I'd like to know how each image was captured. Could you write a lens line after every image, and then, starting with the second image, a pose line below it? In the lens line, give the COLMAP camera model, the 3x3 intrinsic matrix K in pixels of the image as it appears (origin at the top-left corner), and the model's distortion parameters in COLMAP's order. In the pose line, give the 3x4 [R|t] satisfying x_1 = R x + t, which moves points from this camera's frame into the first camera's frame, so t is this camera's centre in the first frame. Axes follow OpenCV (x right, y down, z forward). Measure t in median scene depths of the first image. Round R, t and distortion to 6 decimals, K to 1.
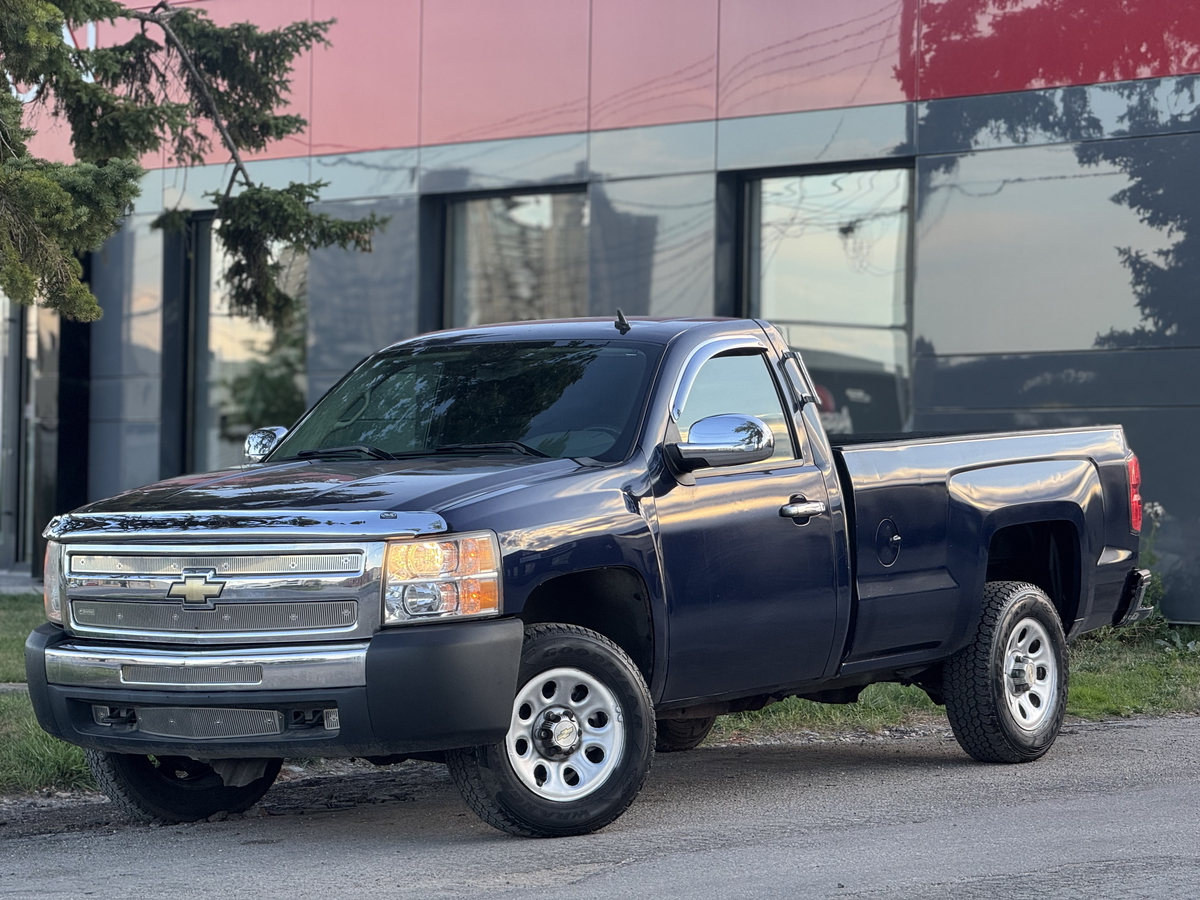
lens RADIAL K [[4170.6, 0, 600.0], [0, 4170.6, 450.0], [0, 0, 1]] dist [-0.078487, 3.247698]
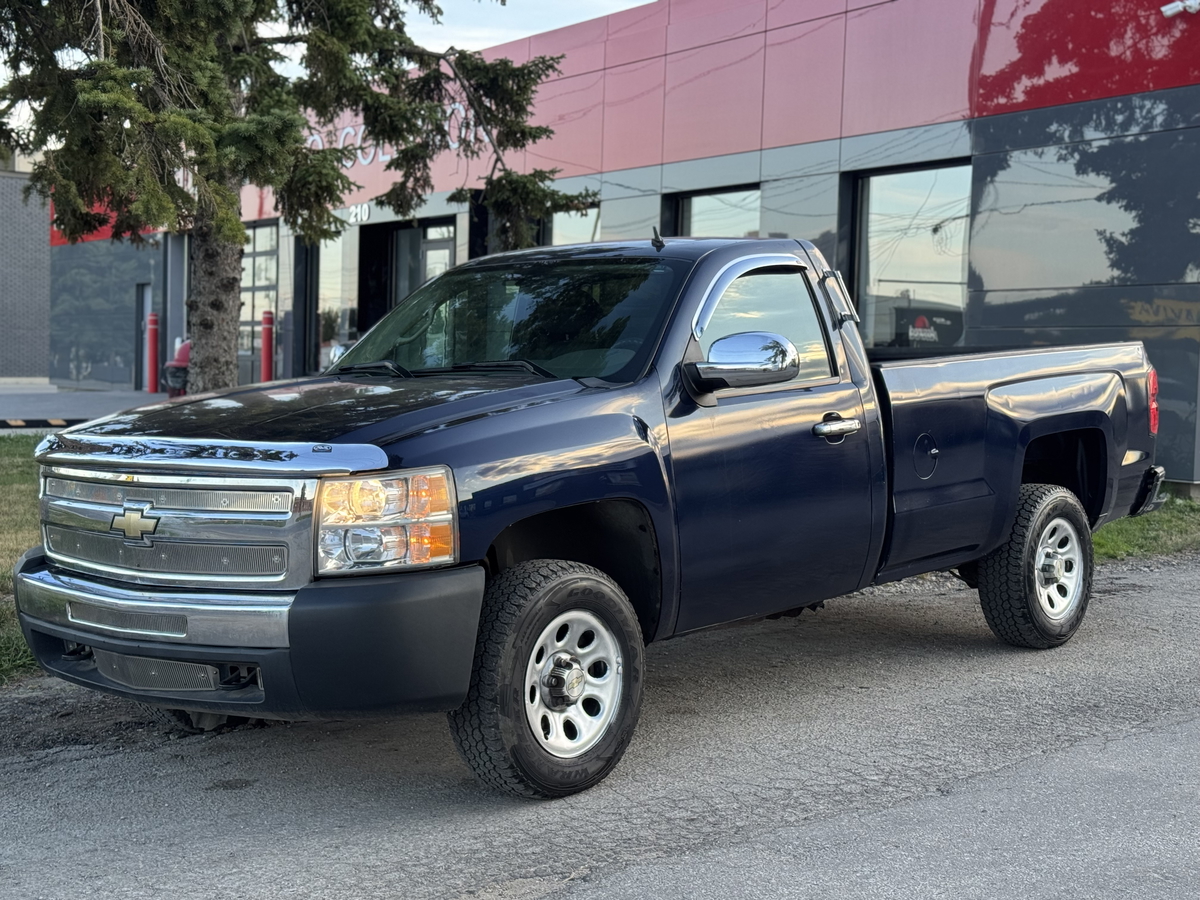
lens RADIAL K [[1788.8, 0, 600.5], [0, 1788.8, 475.8], [0, 0, 1]] dist [0.039183, 0.162491]
pose [[0.991532, 0.016390, -0.128827, 0.043284], [-0.006835, 0.997215, 0.074263, -0.005233], [0.129685, -0.072754, 0.988883, 0.512376]]
